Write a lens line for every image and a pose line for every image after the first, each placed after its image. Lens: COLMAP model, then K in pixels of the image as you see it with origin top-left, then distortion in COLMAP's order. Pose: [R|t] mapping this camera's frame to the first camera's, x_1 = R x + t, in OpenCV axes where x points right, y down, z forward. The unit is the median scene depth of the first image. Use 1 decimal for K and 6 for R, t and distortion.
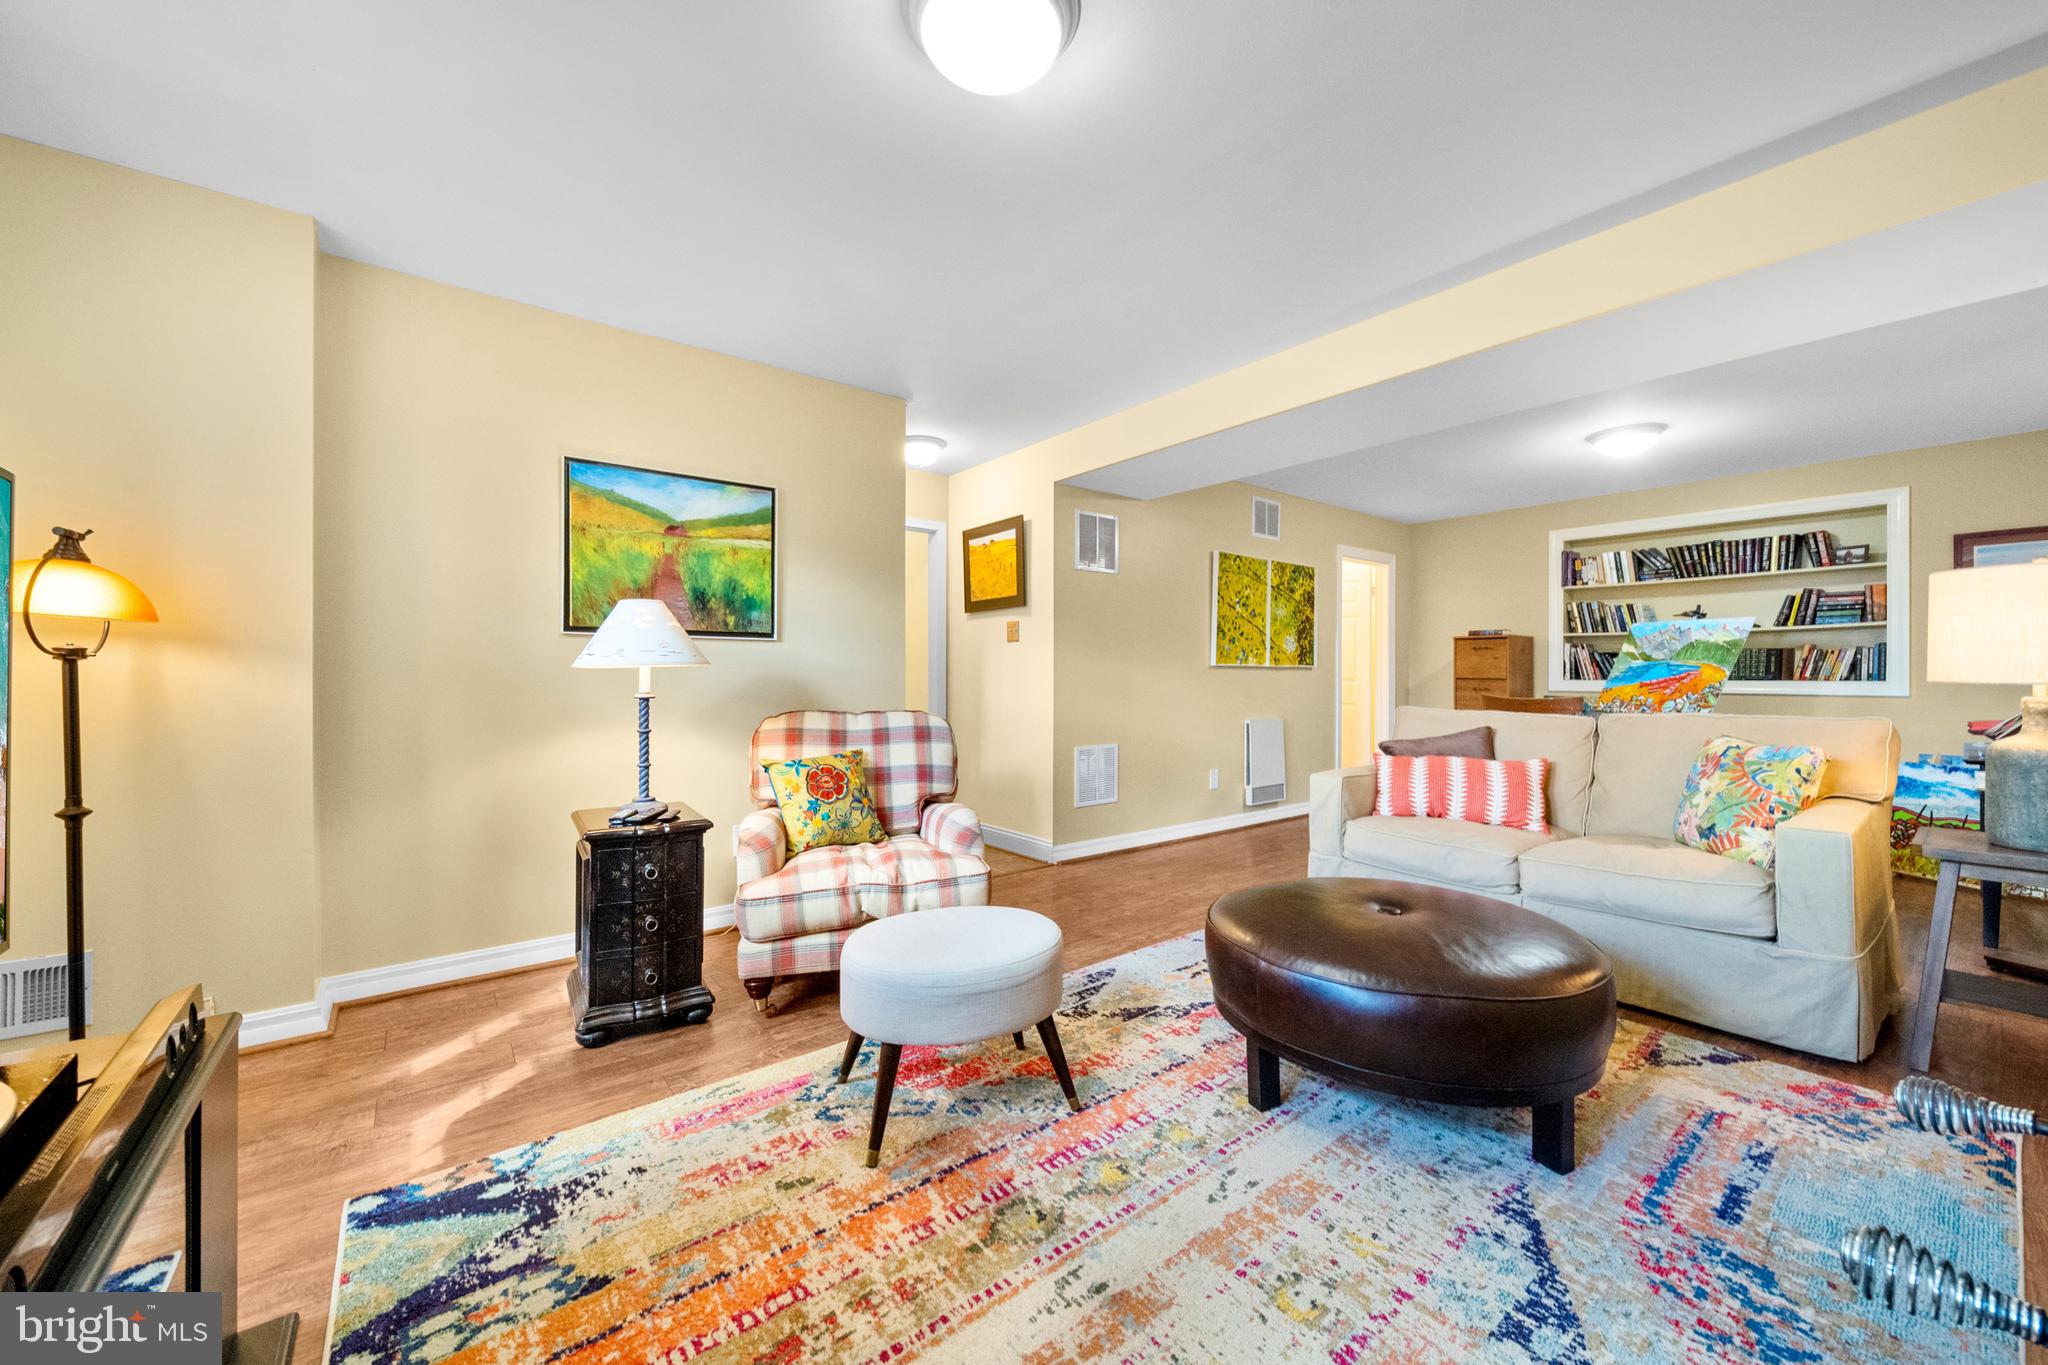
lens RADIAL K [[765.5, 0, 1014.3], [0, 765.5, 686.7], [0, 0, 1]] dist [-0.001521, -0.000098]
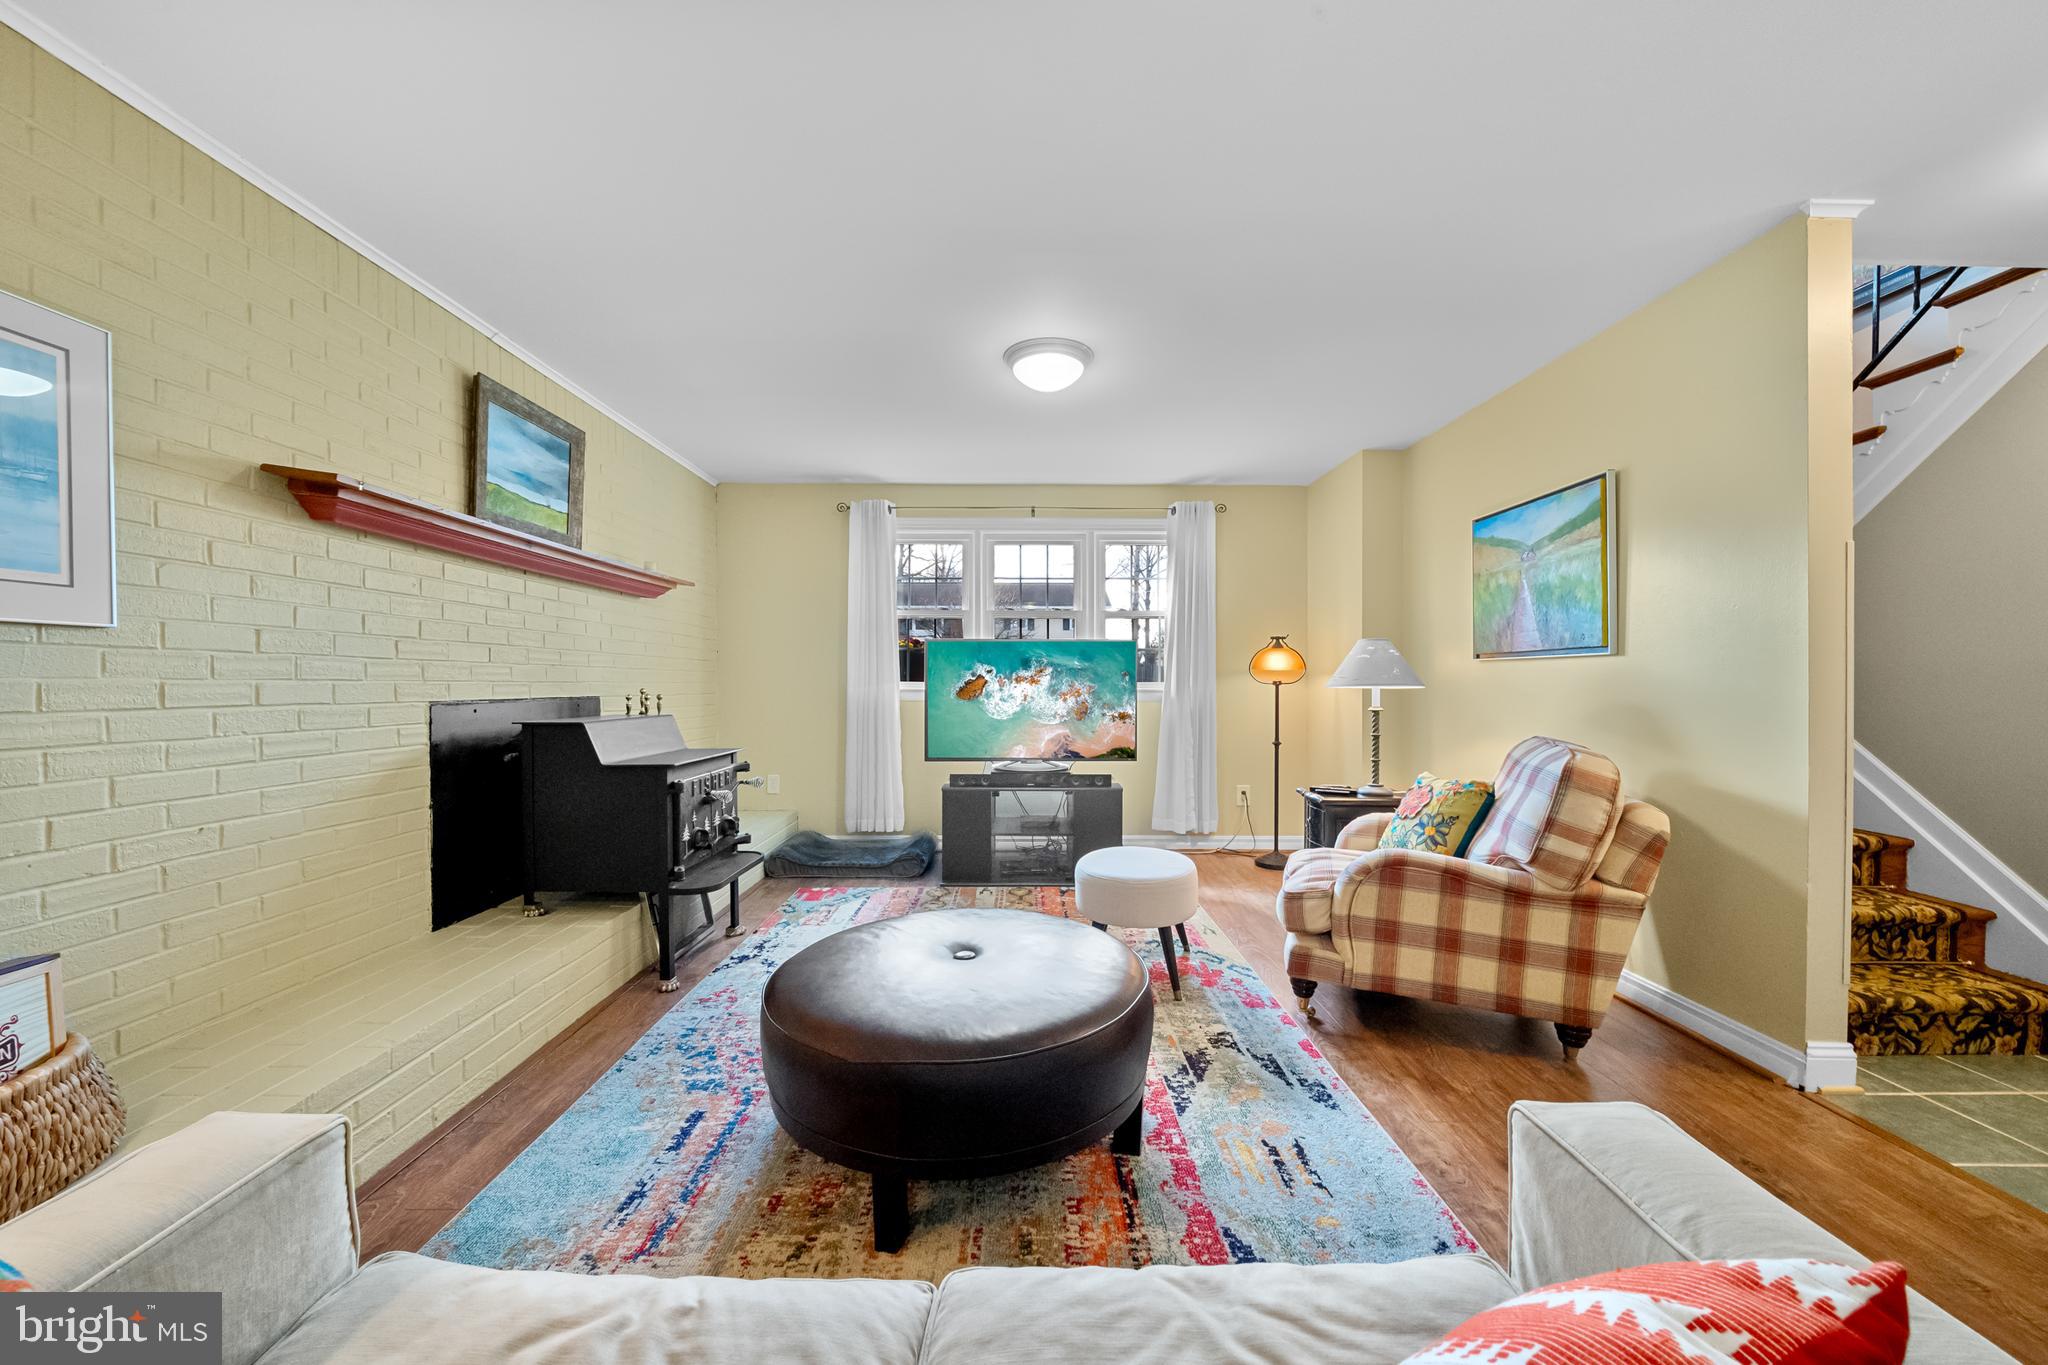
lens RADIAL K [[740.9, 0, 1020.1], [0, 740.9, 686.5], [0, 0, 1]] dist [-0.000626, -0.000124]
pose [[-0.600767, 0.002260, -0.799421, 0.996349], [-0.015140, 0.999784, 0.014204, -0.038855], [0.799281, 0.020637, -0.600603, 1.351557]]
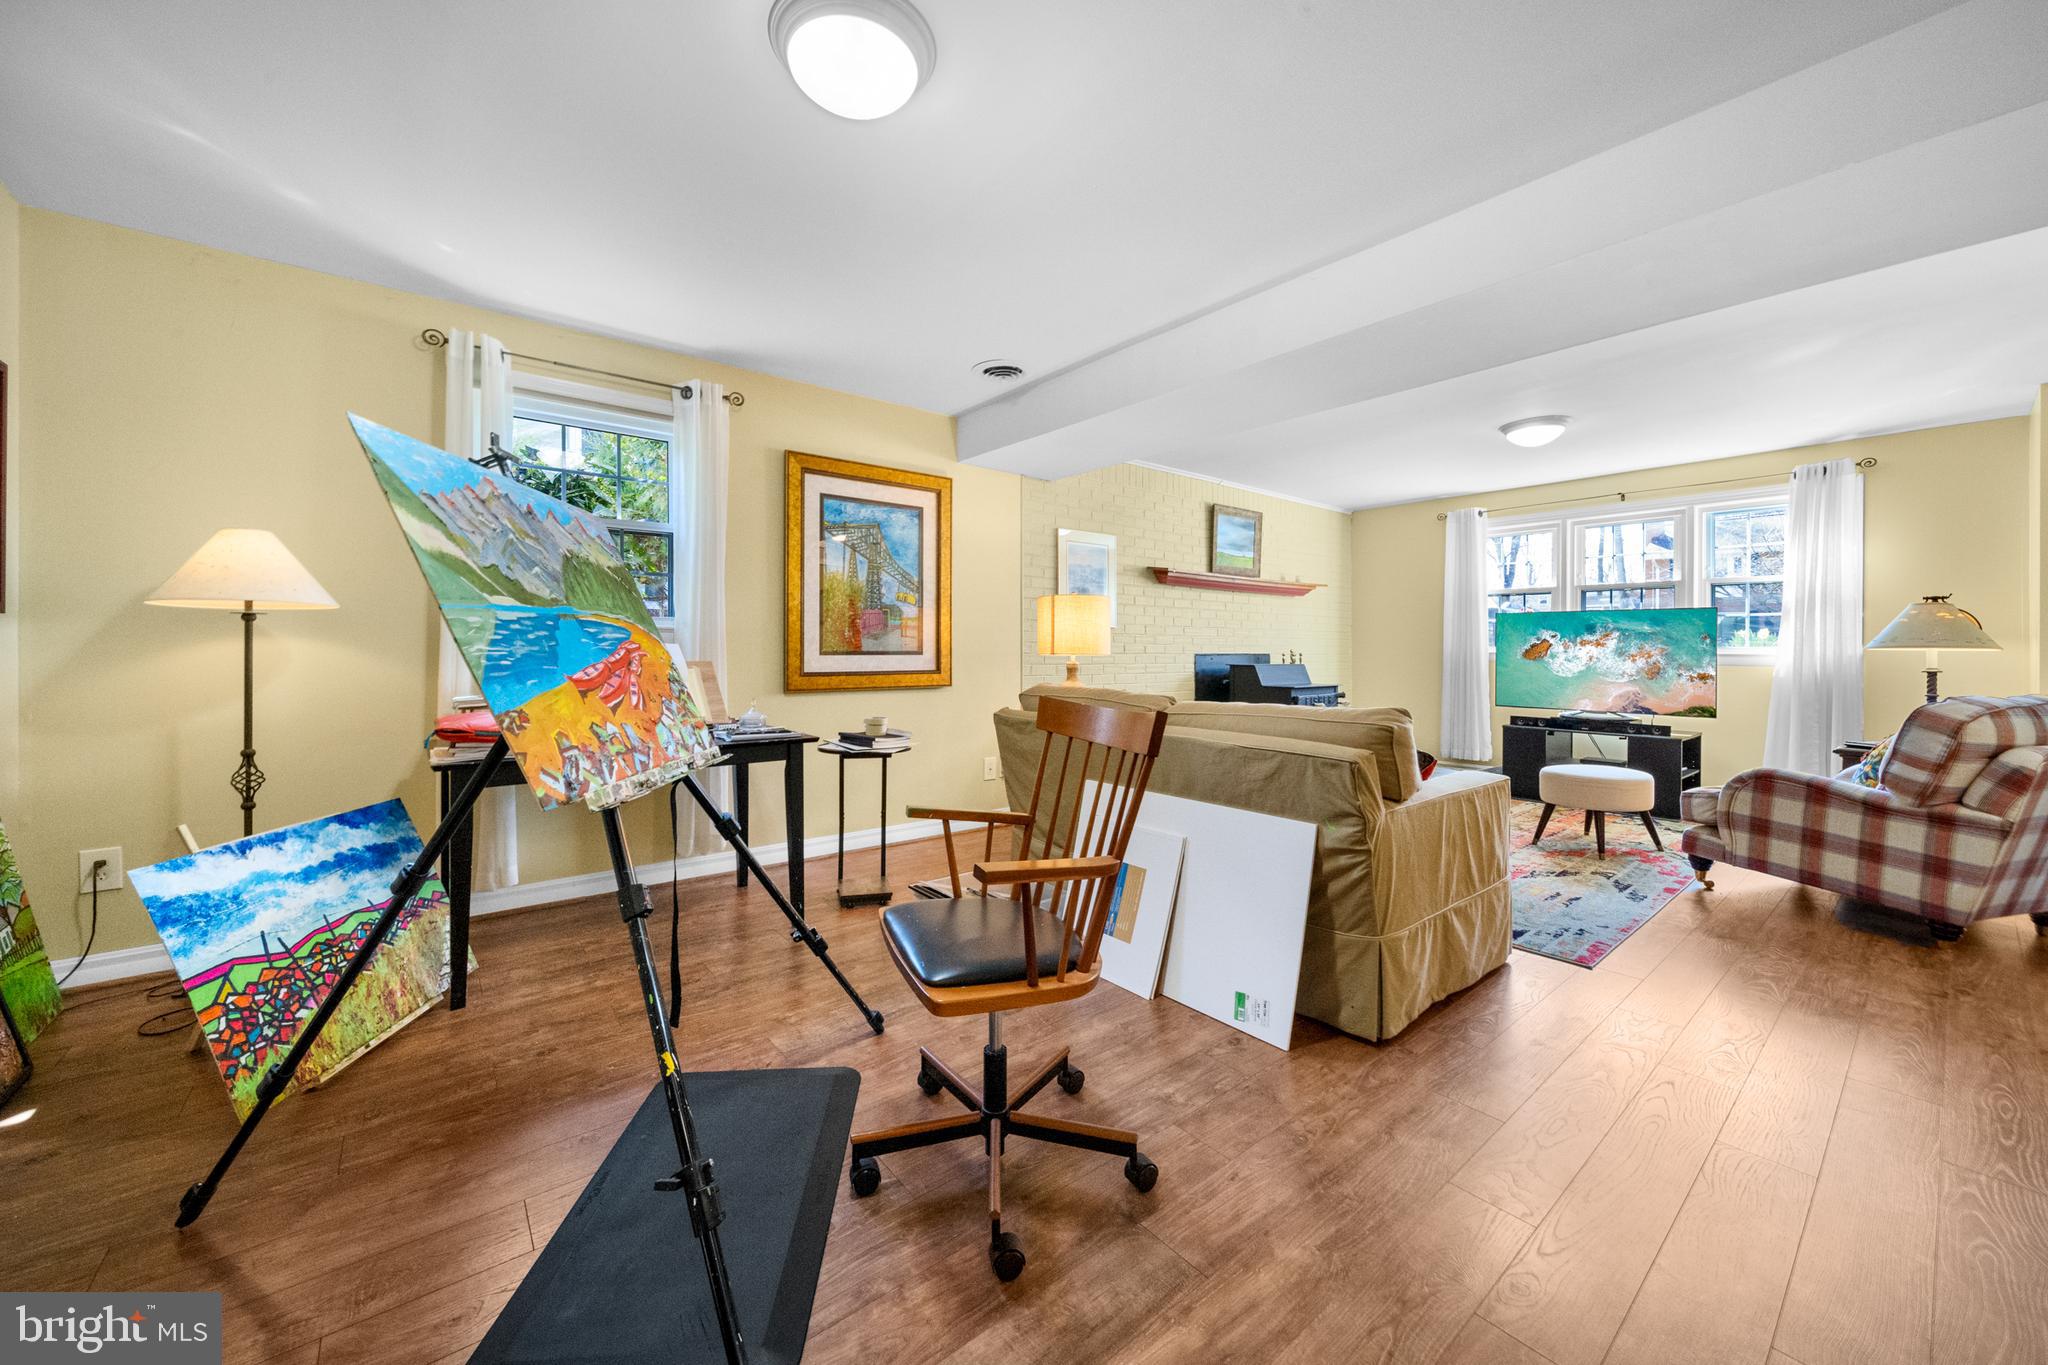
lens RADIAL K [[752.0, 0, 1012.9], [0, 752.0, 649.5], [0, 0, 1]] dist [-0.000648, -0.000123]
pose [[-0.999827, -0.005801, -0.017669, 1.290463], [-0.006111, 0.999827, 0.017560, -0.042952], [0.017564, 0.017665, -0.999690, 2.470032]]
